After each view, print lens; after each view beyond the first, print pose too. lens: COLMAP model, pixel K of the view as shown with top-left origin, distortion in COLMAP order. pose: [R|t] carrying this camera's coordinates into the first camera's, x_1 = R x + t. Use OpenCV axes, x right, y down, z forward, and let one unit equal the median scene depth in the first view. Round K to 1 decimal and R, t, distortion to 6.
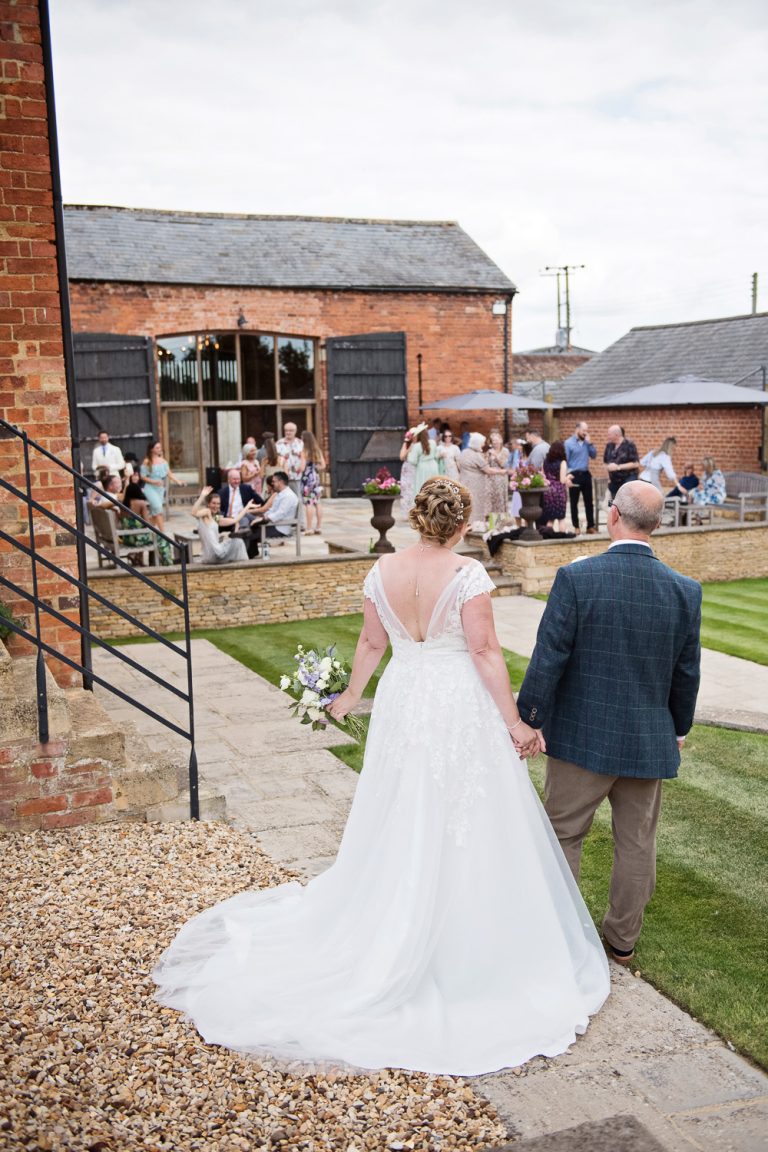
lens RADIAL K [[1144.2, 0, 384.0], [0, 1144.2, 576.0], [0, 0, 1]] dist [0.036192, -0.001932]
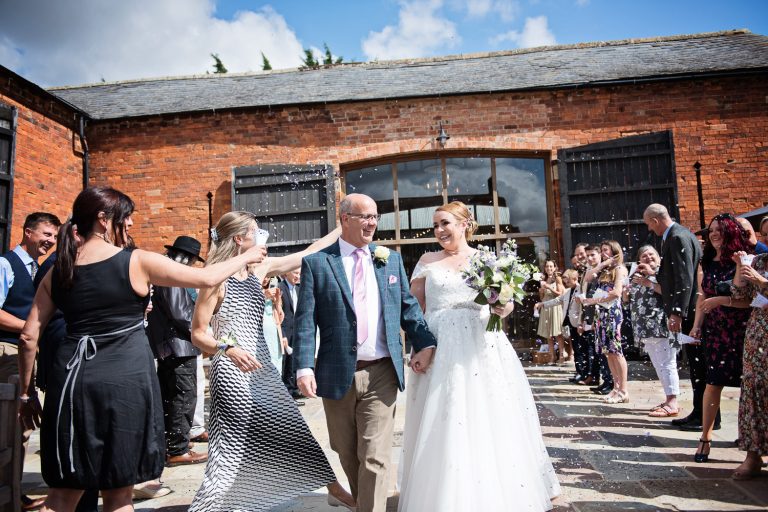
lens RADIAL K [[617.8, 0, 384.0], [0, 617.8, 256.0], [0, 0, 1]] dist [-0.014771, -0.005823]
pose [[0.880845, -0.055750, -0.470110, 0.039047], [-0.042976, 0.979524, -0.196685, -0.054649], [0.471449, 0.193452, 0.860414, 0.630499]]
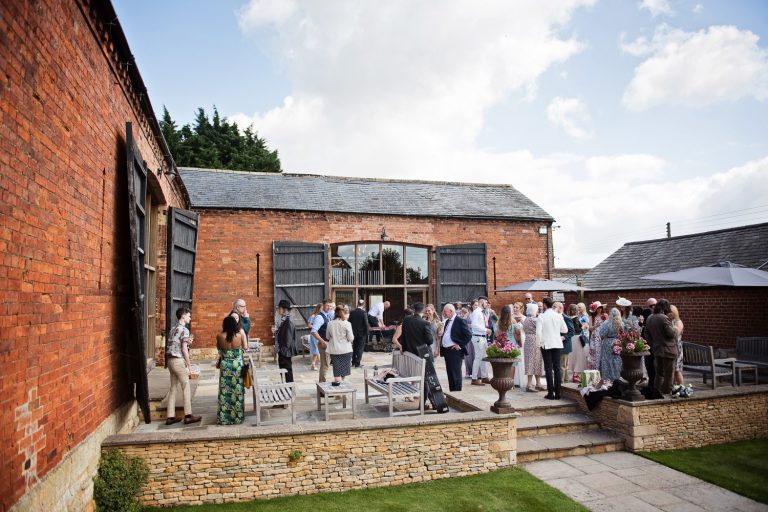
lens RADIAL K [[520.5, 0, 384.0], [0, 520.5, 256.0], [0, 0, 1]] dist [-0.050462, -0.002486]
pose [[0.991594, 0.001062, -0.129382, -0.029956], [-0.030233, 0.974187, -0.223709, -0.031995], [0.125805, 0.225740, 0.966030, 0.306870]]
